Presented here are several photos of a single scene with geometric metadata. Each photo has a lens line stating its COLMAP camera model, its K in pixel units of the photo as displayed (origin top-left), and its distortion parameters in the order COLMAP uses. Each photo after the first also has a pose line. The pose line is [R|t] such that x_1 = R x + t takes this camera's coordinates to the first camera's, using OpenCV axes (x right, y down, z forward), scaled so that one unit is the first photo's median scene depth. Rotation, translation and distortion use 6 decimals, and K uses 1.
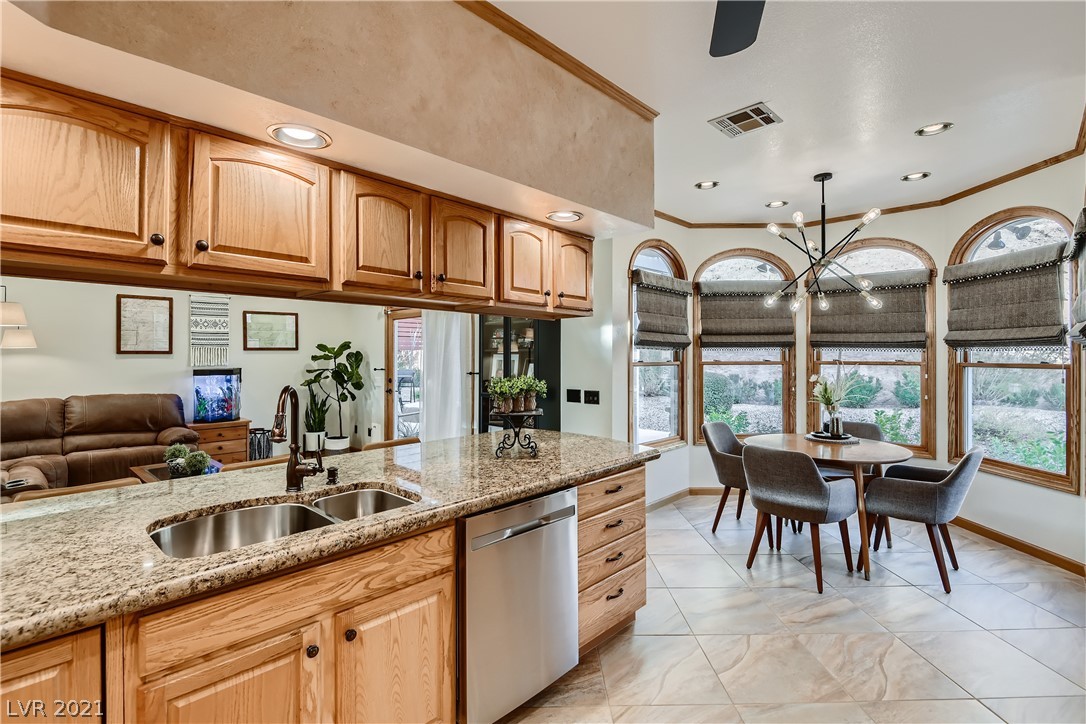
lens RADIAL K [[498.7, 0, 544.9], [0, 498.7, 353.5], [0, 0, 1]] dist [0.010447, -0.014340]
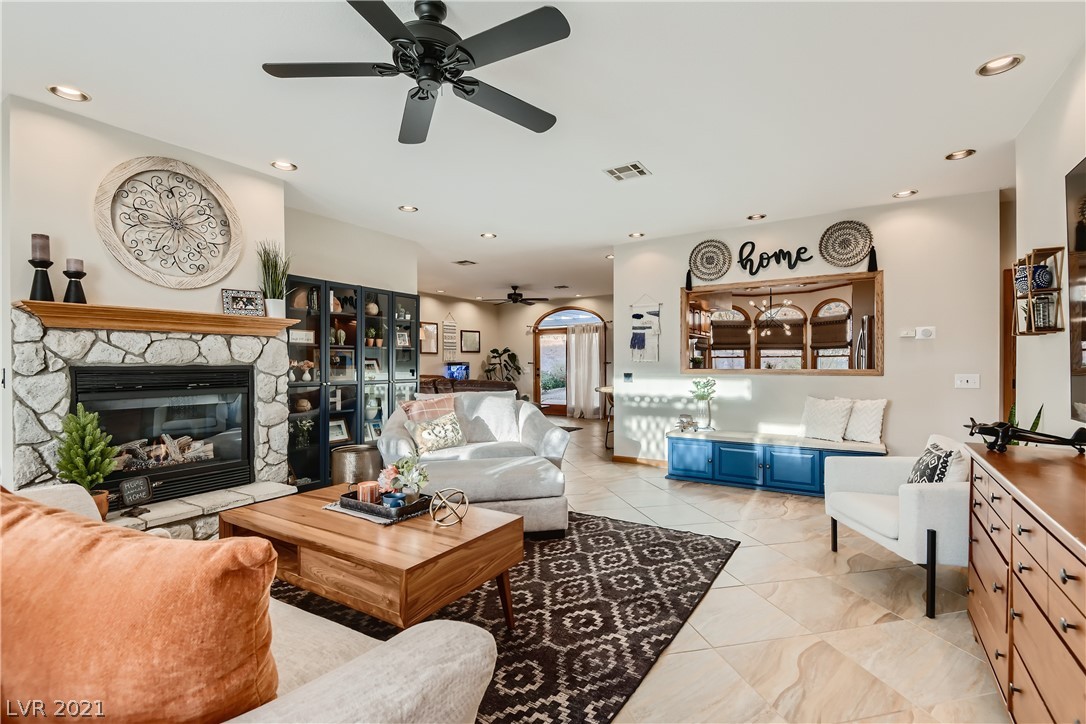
lens RADIAL K [[498.7, 0, 541.4], [0, 498.7, 365.1], [0, 0, 1]] dist [0.010447, -0.014340]
pose [[0.980126, -0.006451, 0.198273, -0.931302], [0.004888, 0.999953, 0.008370, 0.034732], [-0.198318, -0.007235, 0.980111, -1.088318]]
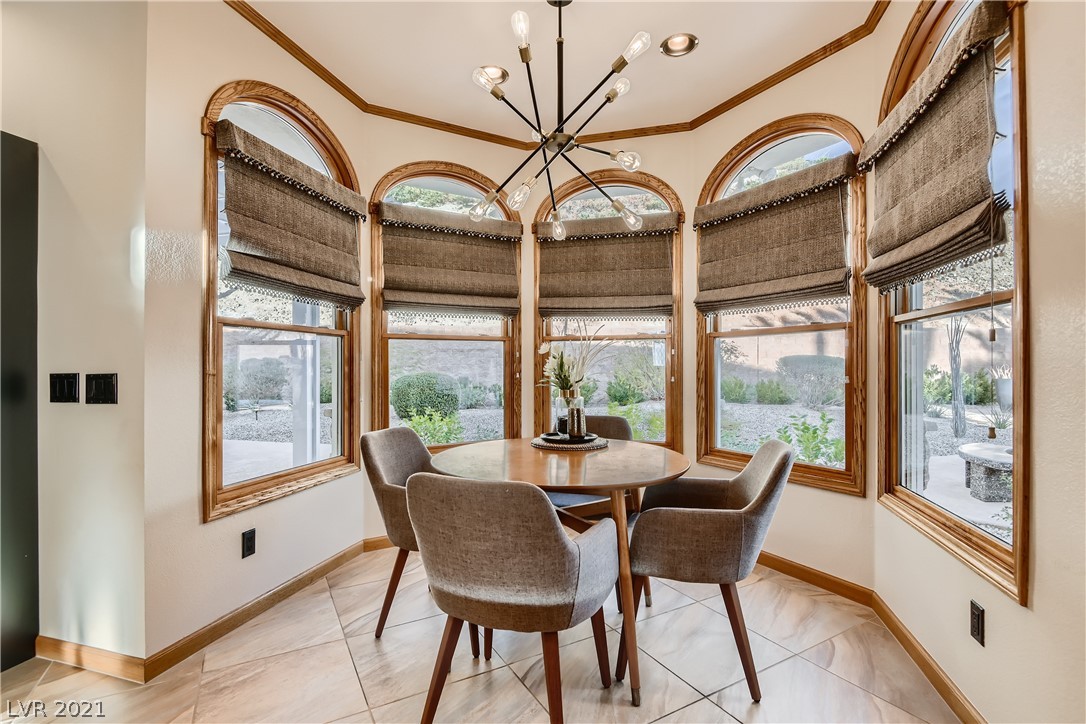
lens RADIAL K [[498.7, 0, 542.7], [0, 498.7, 370.6], [0, 0, 1]] dist [0.010447, -0.014340]
pose [[0.877580, -0.004704, 0.479407, 0.205419], [-0.001238, 0.999926, 0.012078, 0.060726], [-0.479429, -0.011192, 0.877509, 0.393665]]
